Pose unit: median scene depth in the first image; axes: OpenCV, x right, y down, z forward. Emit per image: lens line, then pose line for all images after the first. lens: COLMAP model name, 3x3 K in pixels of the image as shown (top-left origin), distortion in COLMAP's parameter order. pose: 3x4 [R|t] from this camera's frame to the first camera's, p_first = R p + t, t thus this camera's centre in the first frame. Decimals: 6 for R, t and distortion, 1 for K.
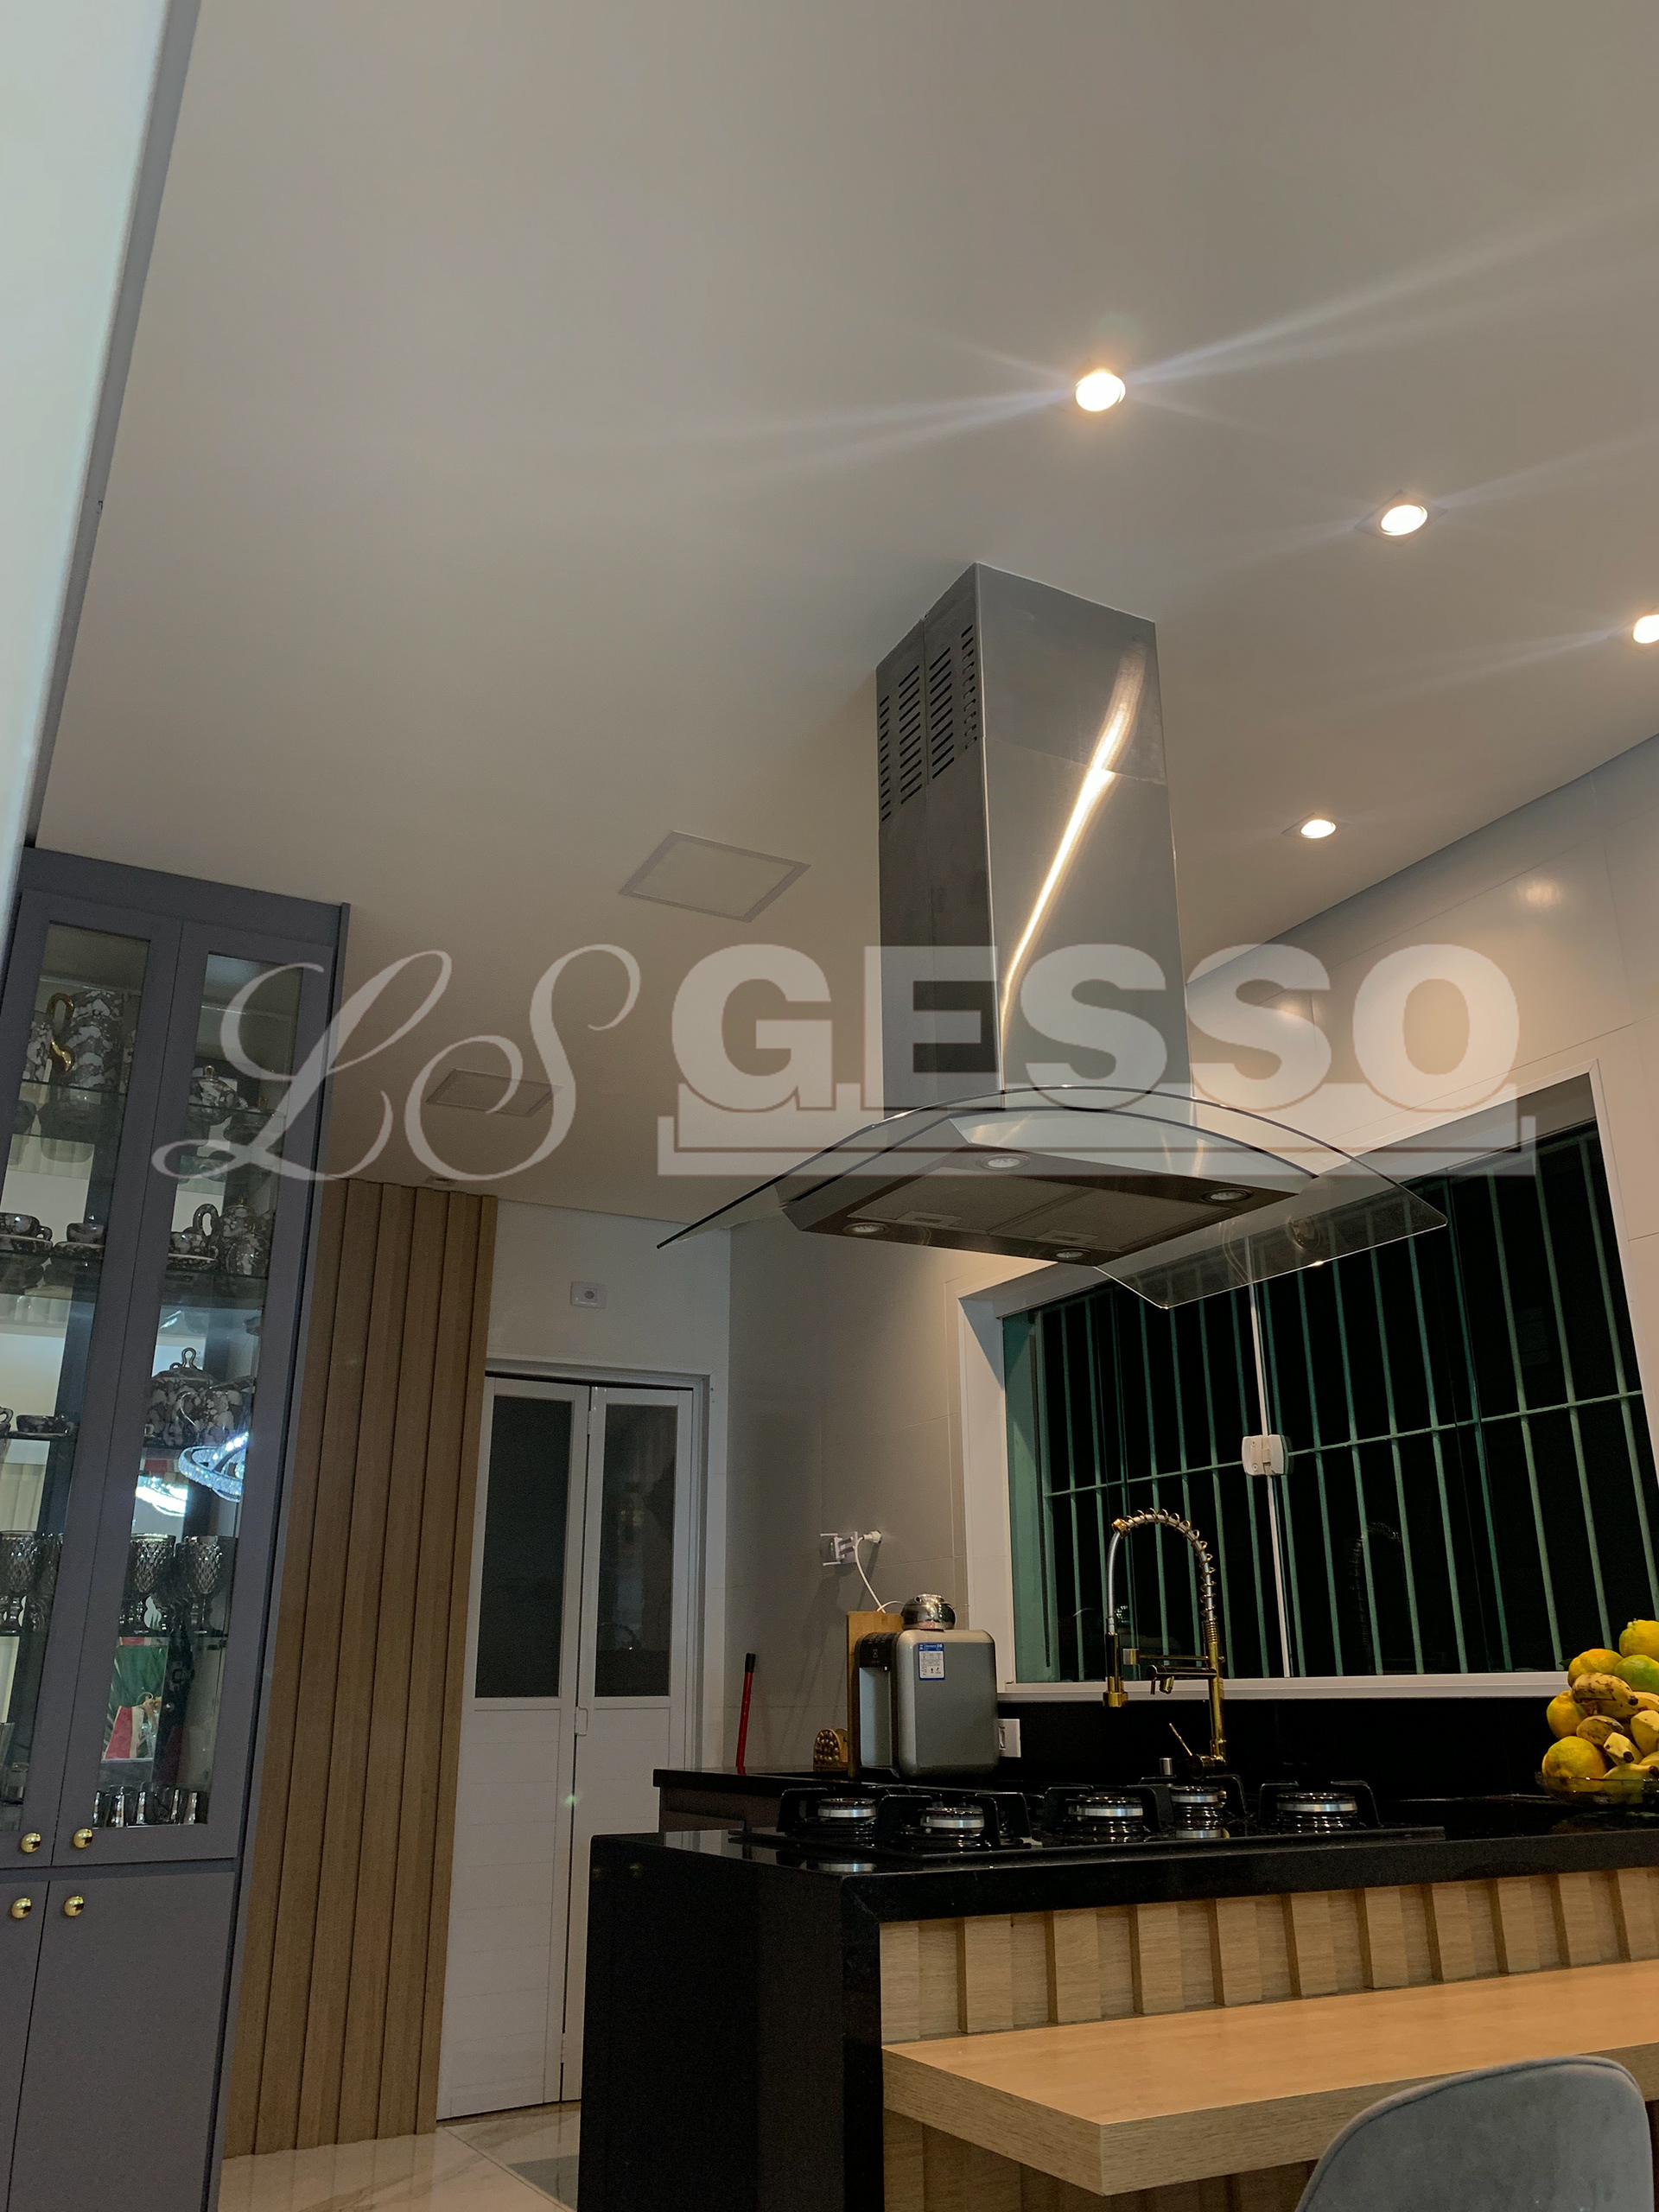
lens RADIAL K [[1687.4, 0, 836.0], [0, 1687.4, 1101.4], [0, 0, 1]] dist [0.019129, -0.017856]
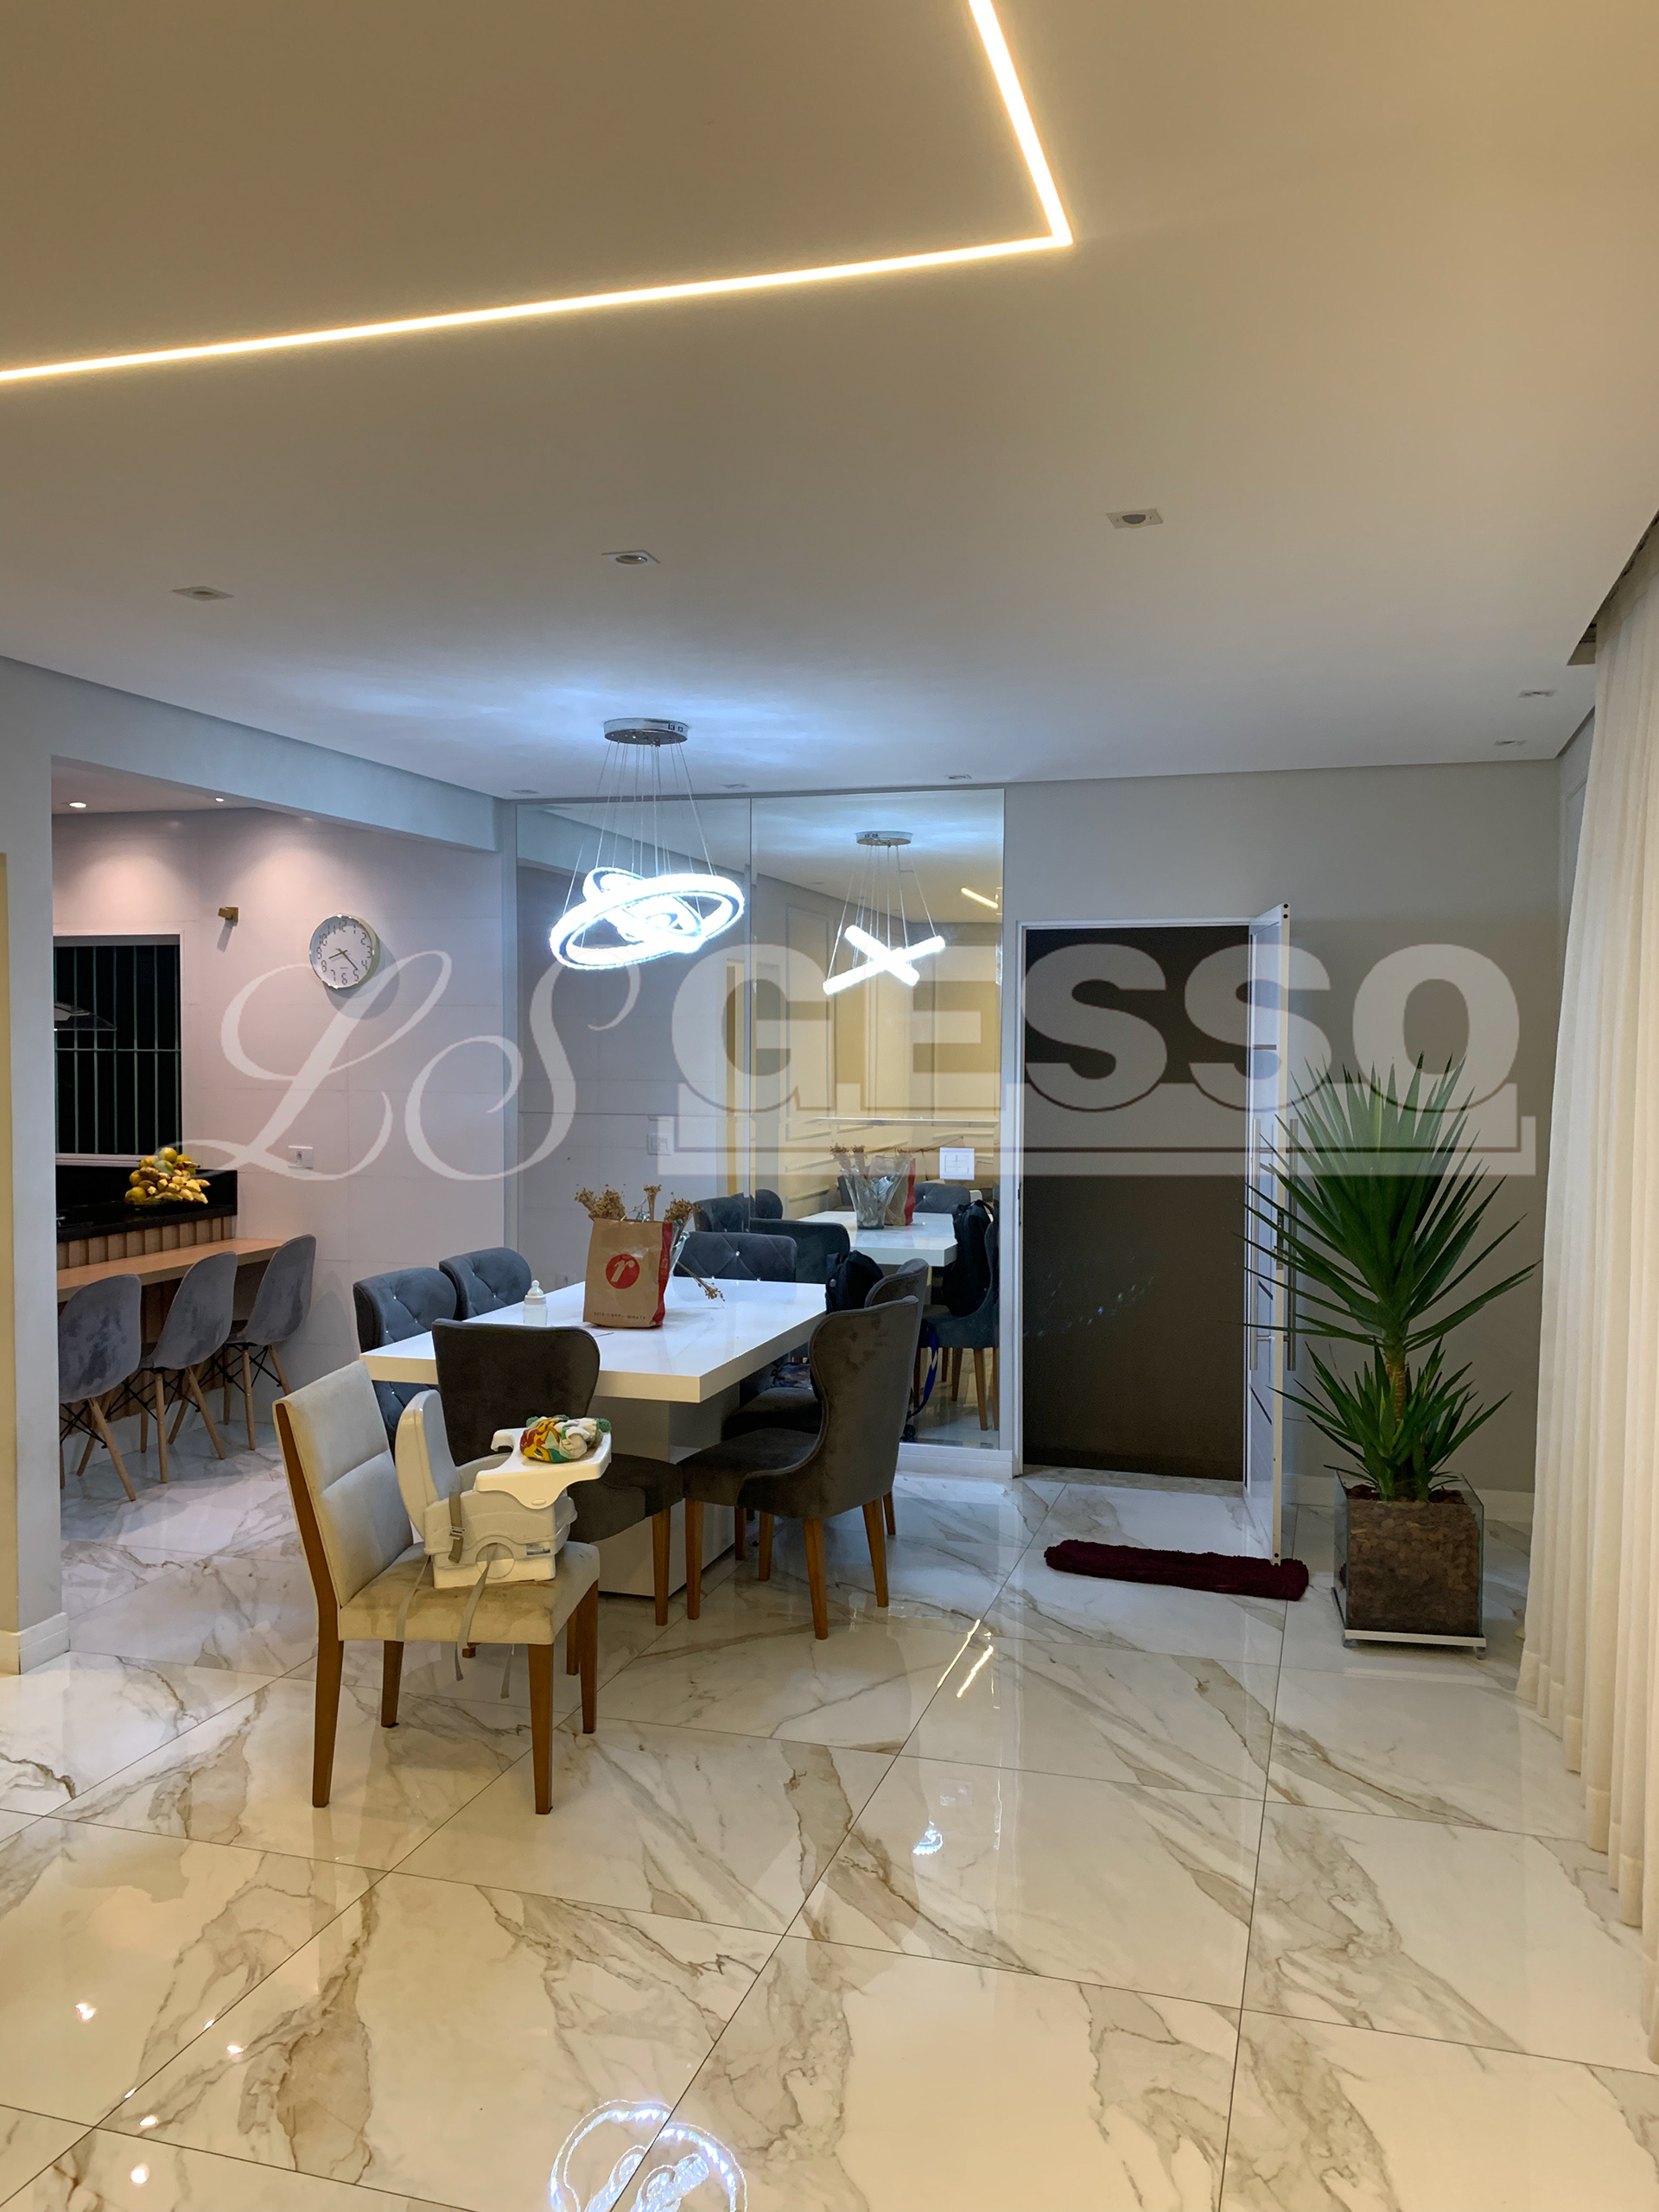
lens RADIAL K [[1687.4, 0, 847.0], [0, 1687.4, 1096.3], [0, 0, 1]] dist [0.019129, -0.017856]
pose [[0.708917, -0.014050, 0.705152, -0.783489], [-0.248697, 0.930603, 0.268567, -0.891178], [-0.659990, -0.365761, 0.656226, -1.732842]]
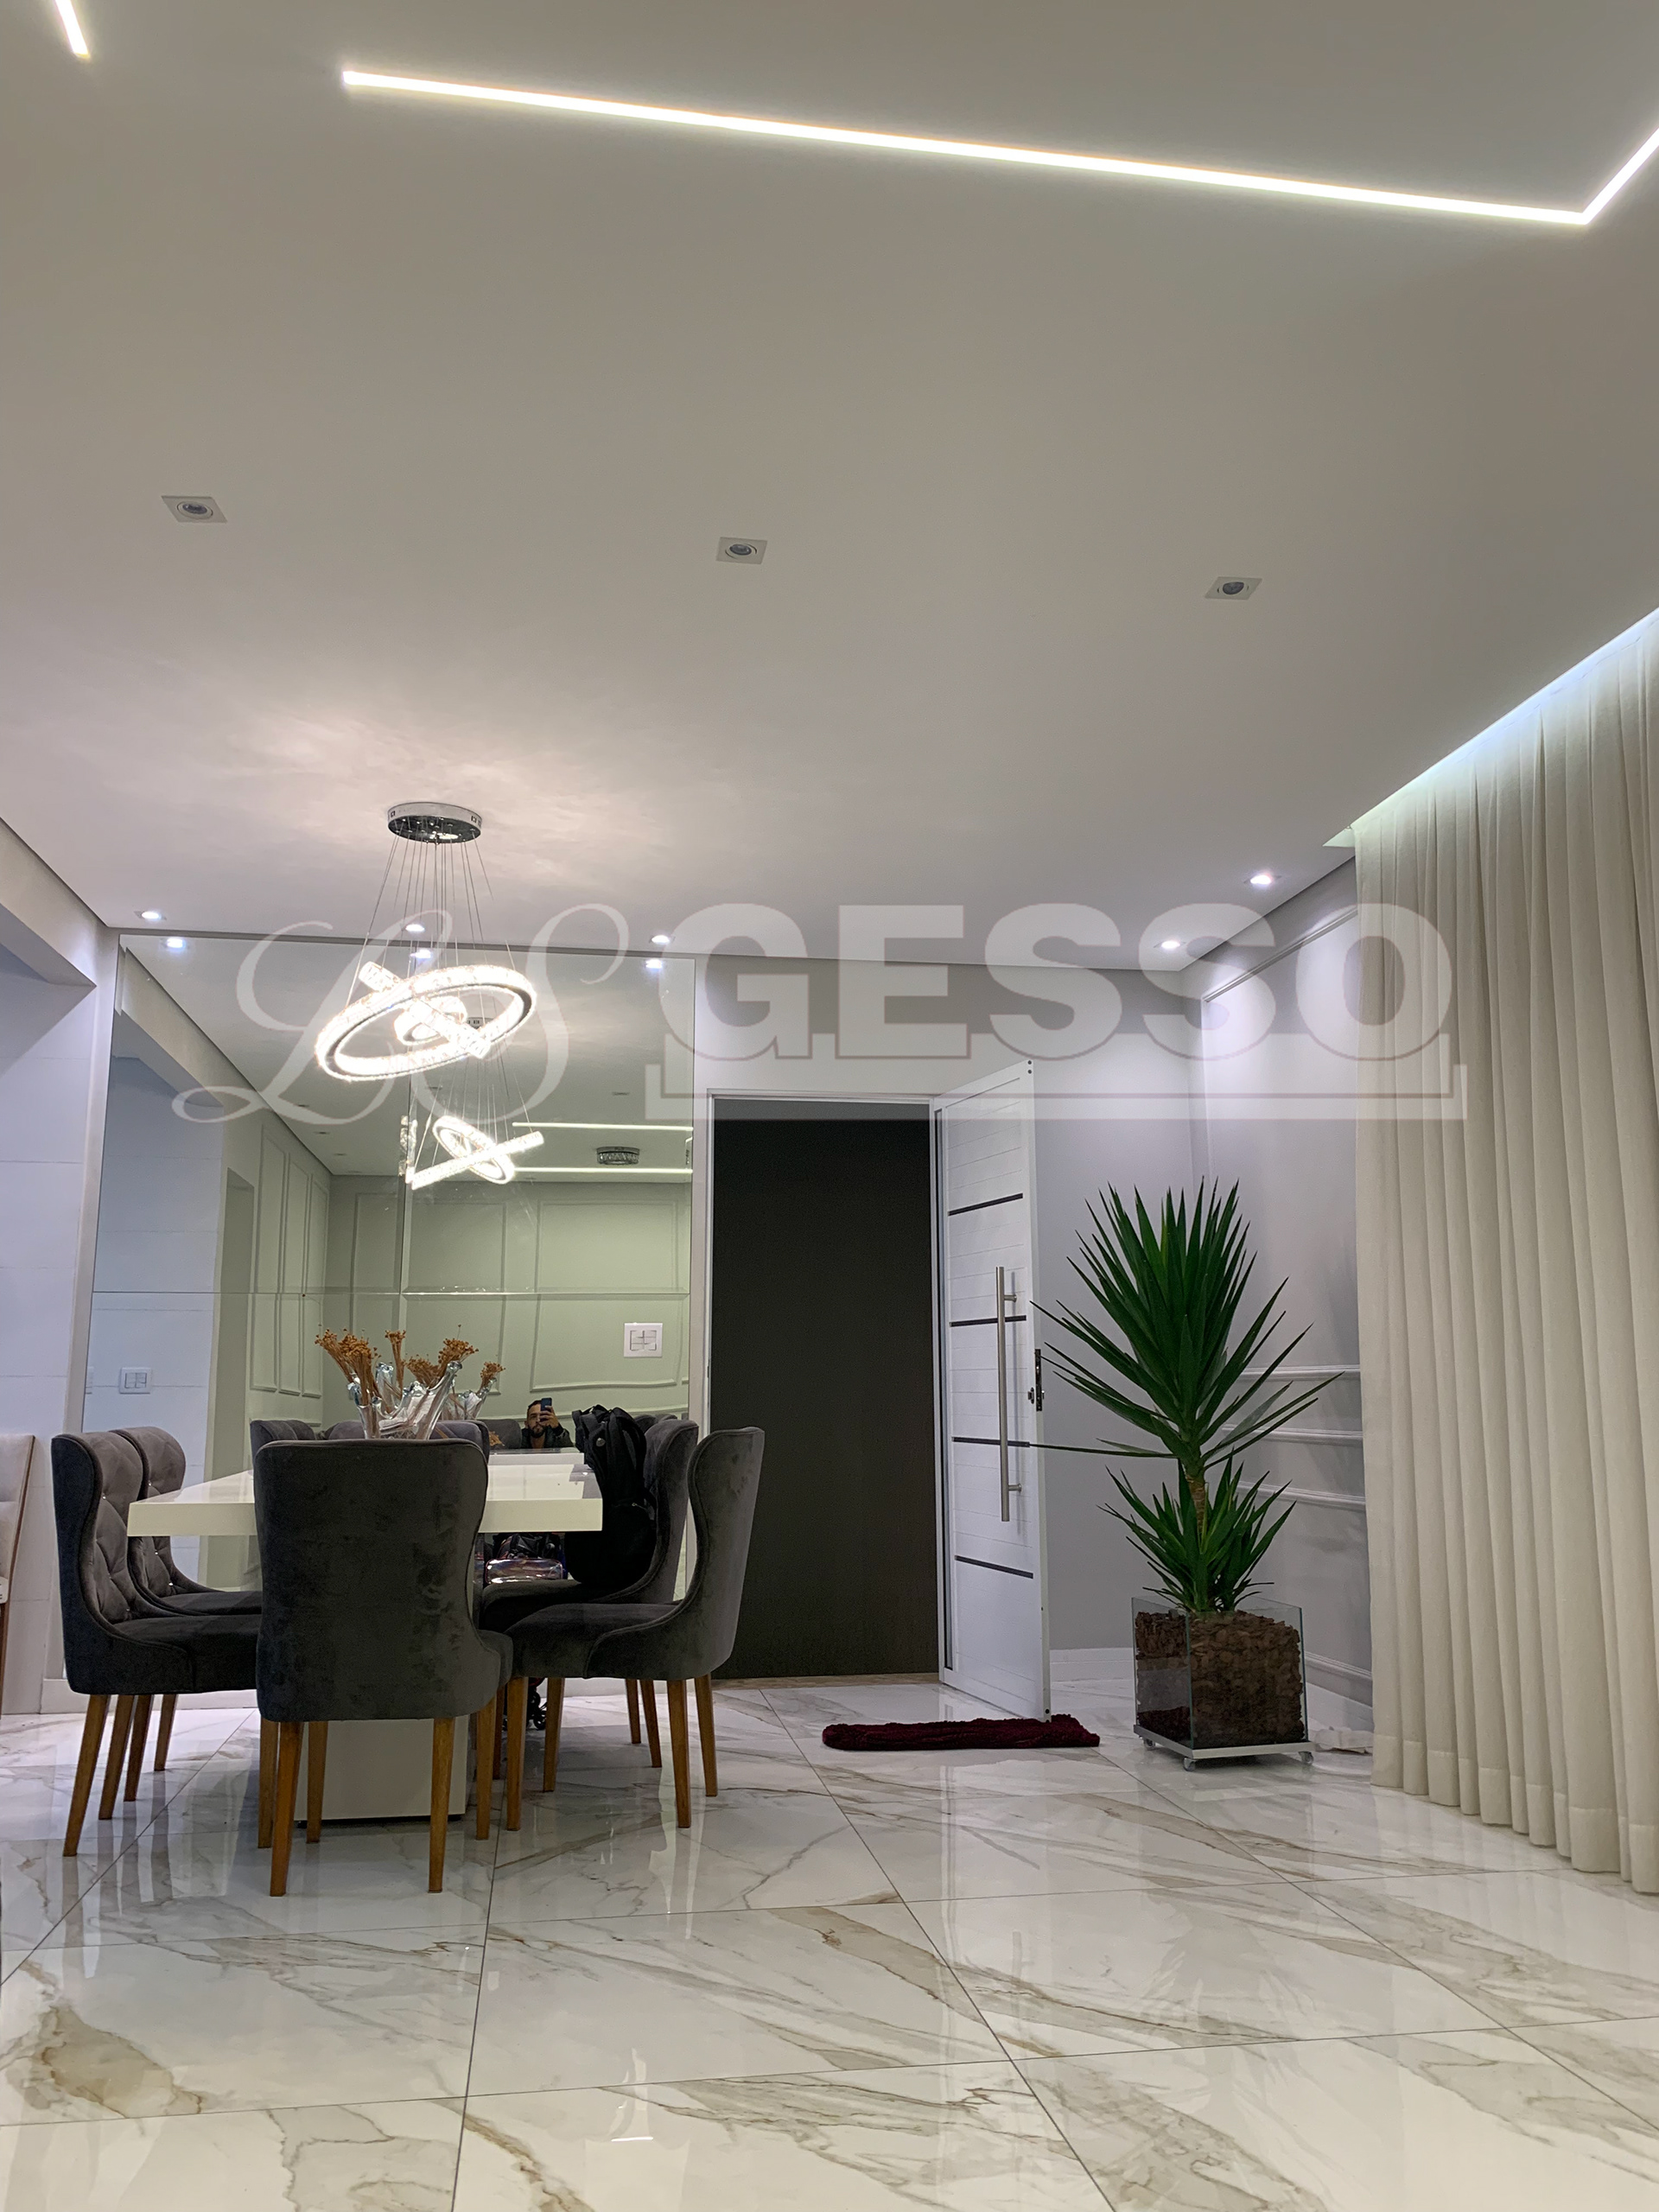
lens RADIAL K [[1687.4, 0, 825.1], [0, 1687.4, 1091.8], [0, 0, 1]] dist [0.019129, -0.017856]
pose [[0.338495, 0.167071, 0.926018, -1.075699], [-0.321287, 0.945490, -0.053141, -0.411100], [-0.884418, -0.279530, 0.373721, -1.195874]]
